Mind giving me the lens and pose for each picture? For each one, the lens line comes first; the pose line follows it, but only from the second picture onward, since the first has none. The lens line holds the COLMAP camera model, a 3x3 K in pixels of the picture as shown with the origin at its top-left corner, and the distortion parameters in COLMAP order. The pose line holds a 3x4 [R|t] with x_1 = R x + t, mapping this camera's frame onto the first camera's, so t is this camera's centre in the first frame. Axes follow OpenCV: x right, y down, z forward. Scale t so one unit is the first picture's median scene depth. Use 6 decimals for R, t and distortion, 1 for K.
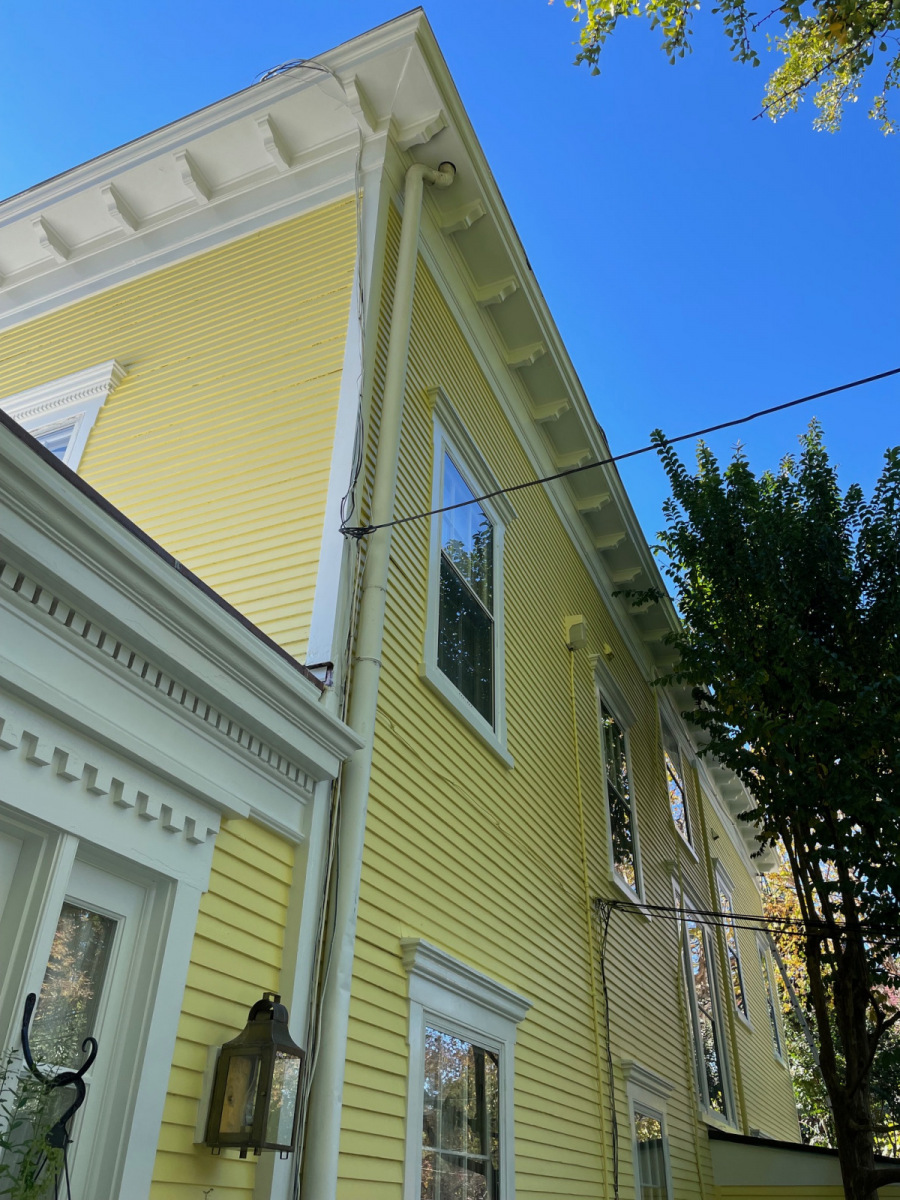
lens RADIAL K [[904.8, 0, 450.1], [0, 904.8, 596.0], [0, 0, 1]] dist [0.107413, -0.132158]
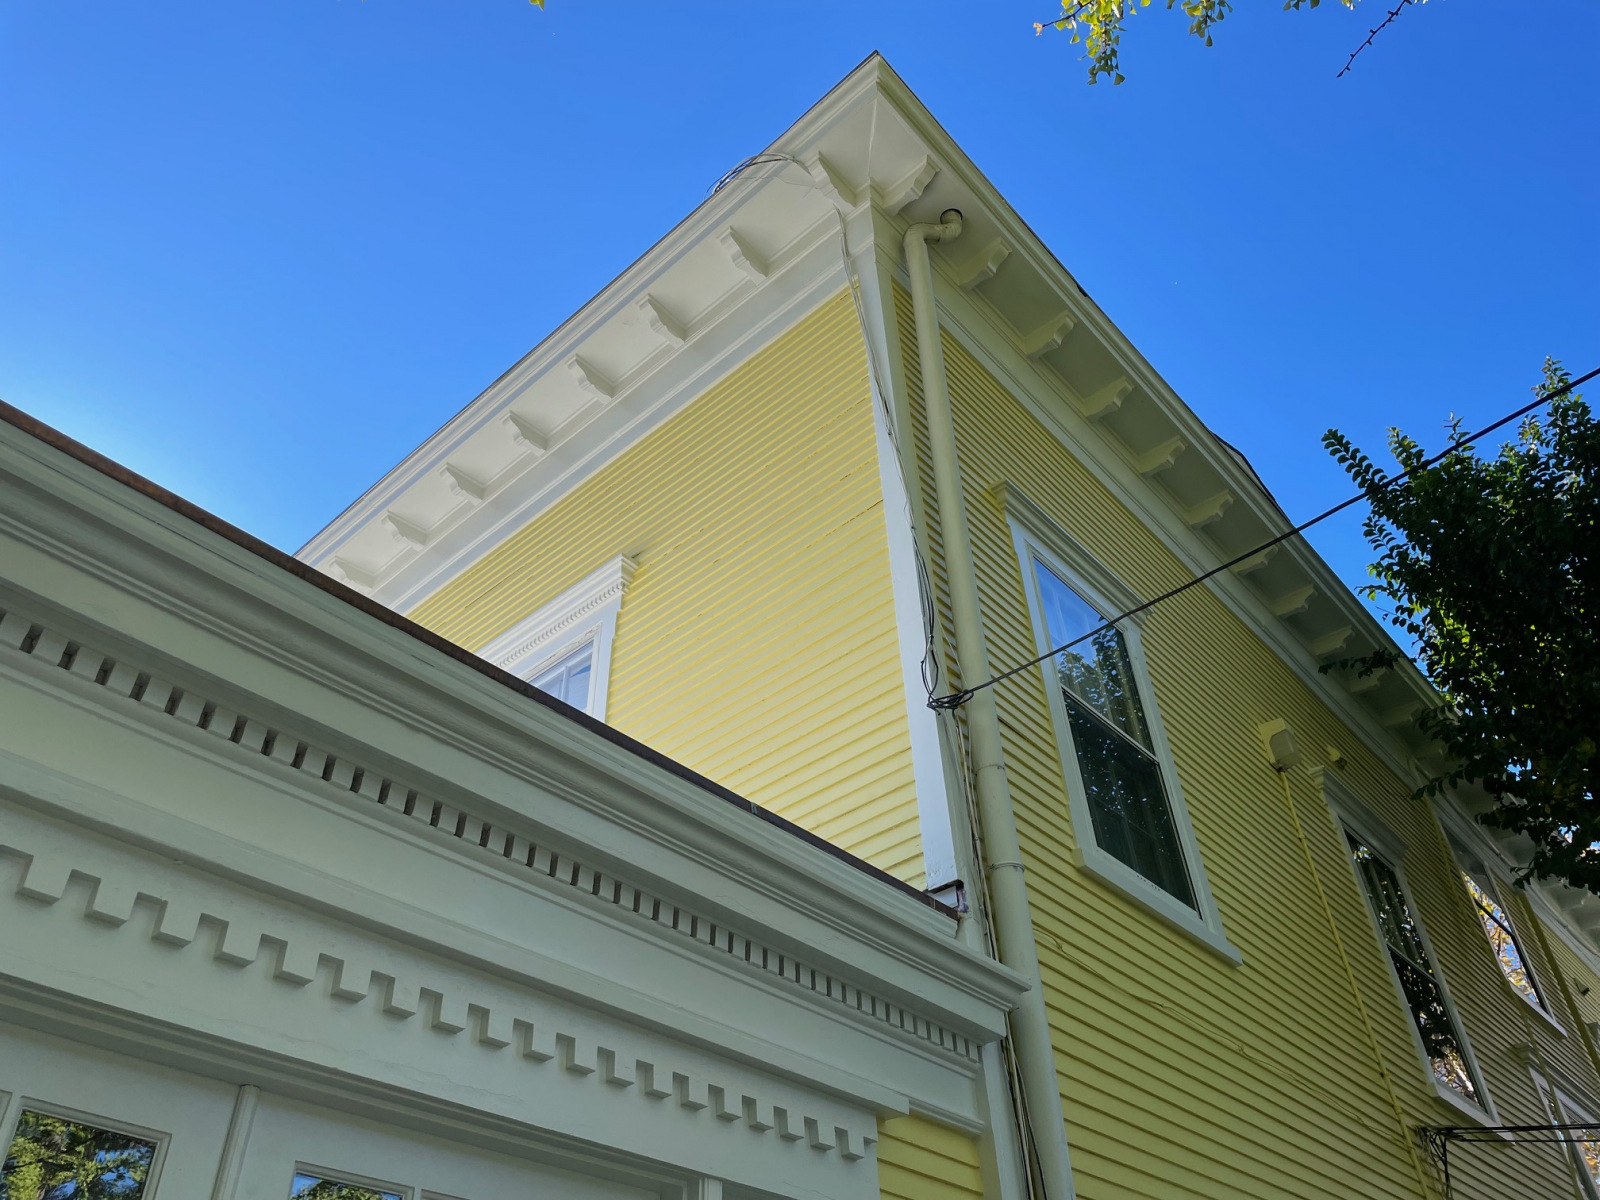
lens RADIAL K [[1206.3, 0, 781.3], [0, 1206.3, 593.9], [0, 0, 1]] dist [0.107413, -0.132158]
pose [[0.946283, -0.243264, -0.213005, 0.003301], [0.217267, 0.966263, -0.138314, -0.035100], [0.239466, 0.084606, 0.967212, -0.039654]]
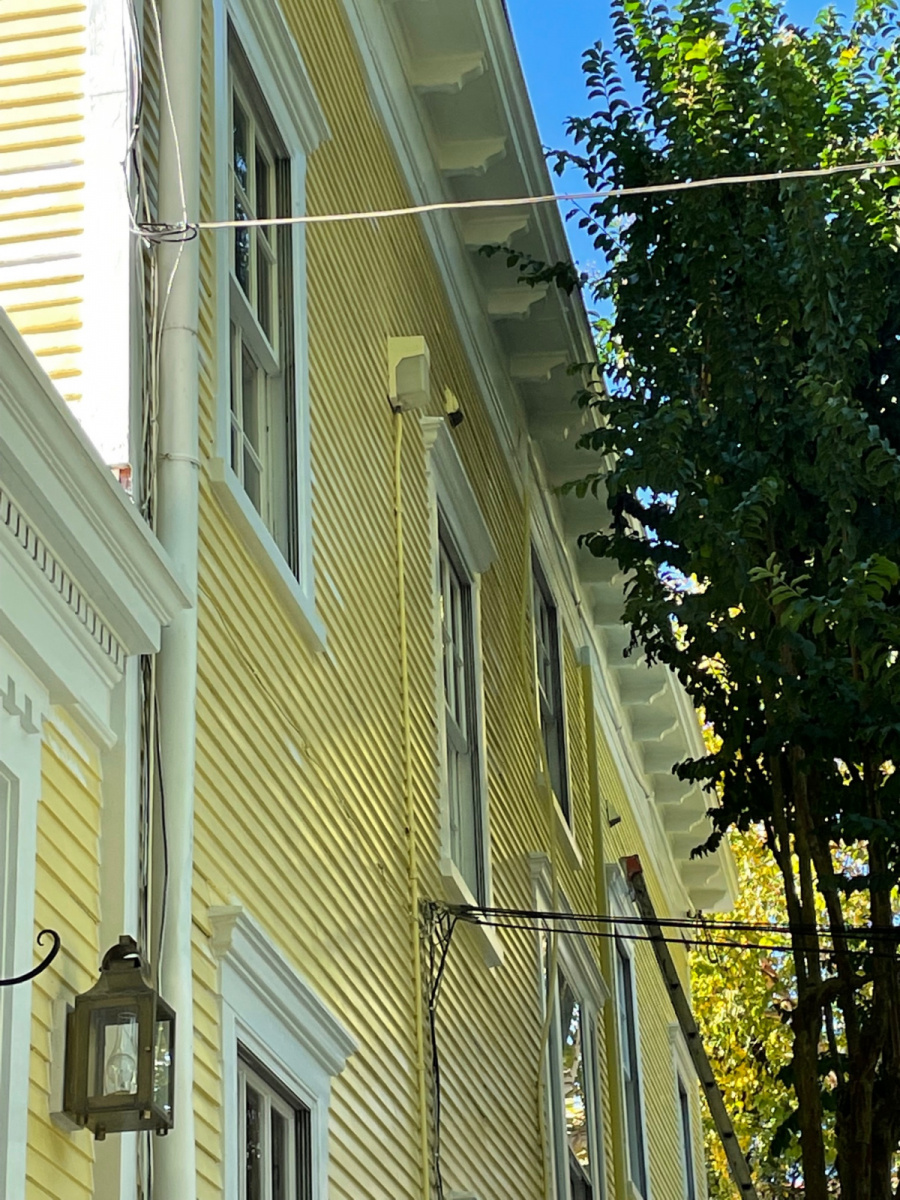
lens RADIAL K [[2783.9, 0, 450.0], [0, 2783.9, 600.0], [0, 0, 1]] dist [0.248358, -0.749842]
pose [[0.971297, 0.039696, 0.234533, -0.239524], [-0.077797, 0.984765, 0.155514, -0.097000], [-0.224787, -0.169297, 0.959588, -0.567133]]
